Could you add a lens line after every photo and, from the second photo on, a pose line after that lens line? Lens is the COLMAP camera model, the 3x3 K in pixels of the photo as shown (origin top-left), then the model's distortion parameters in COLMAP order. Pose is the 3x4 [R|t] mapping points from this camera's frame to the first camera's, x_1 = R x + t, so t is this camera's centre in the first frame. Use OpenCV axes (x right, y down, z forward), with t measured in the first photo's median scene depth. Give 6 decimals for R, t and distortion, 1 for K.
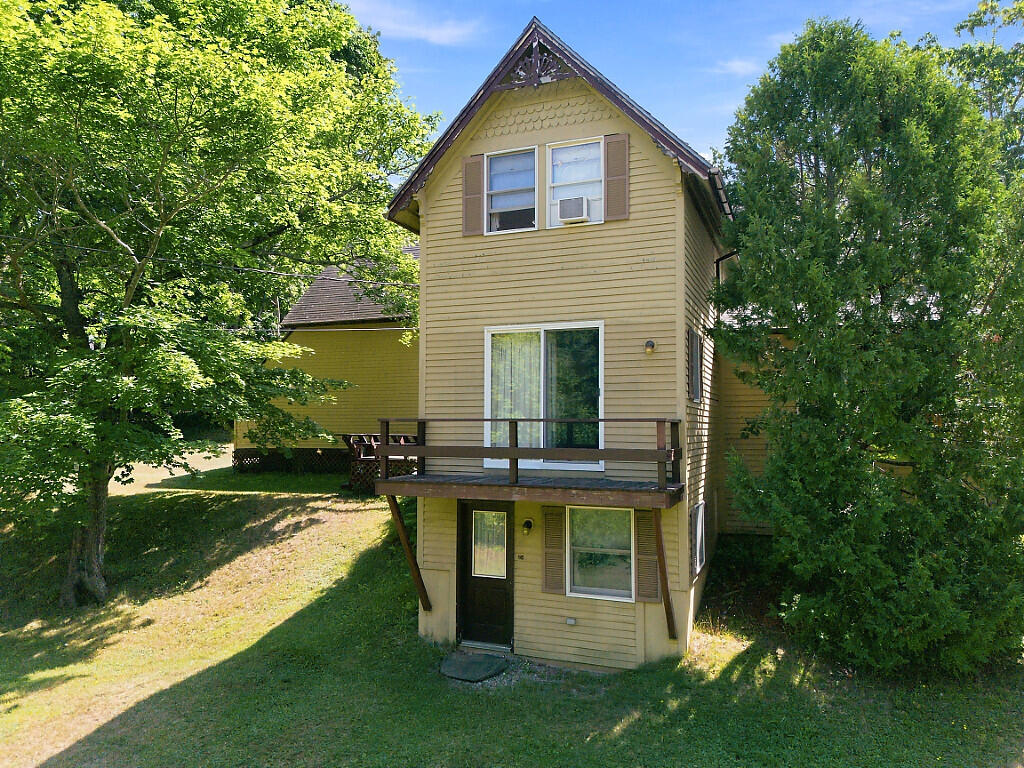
lens RADIAL K [[721.4, 0, 517.0], [0, 721.4, 392.6], [0, 0, 1]] dist [0.089531, -0.089560]
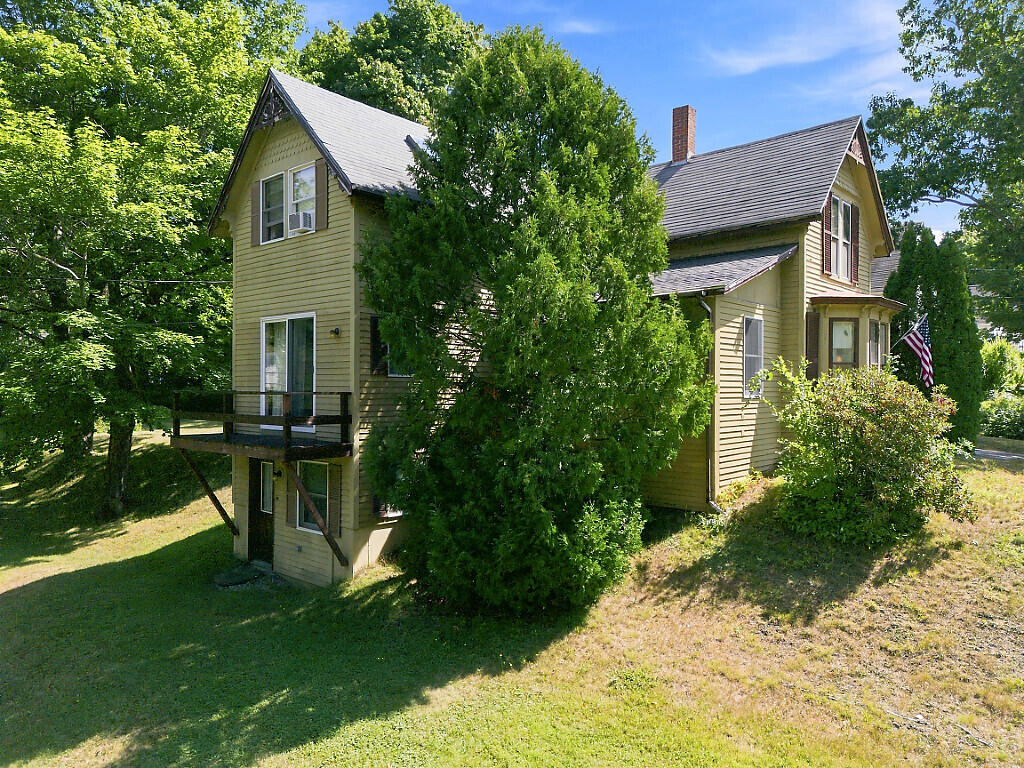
lens RADIAL K [[721.4, 0, 517.0], [0, 721.4, 392.6], [0, 0, 1]] dist [0.089531, -0.089560]
pose [[0.940006, 0.001204, -0.341156, 0.865523], [0.016941, 0.998595, 0.050203, -0.017778], [0.340737, -0.052970, 0.938665, -0.059790]]
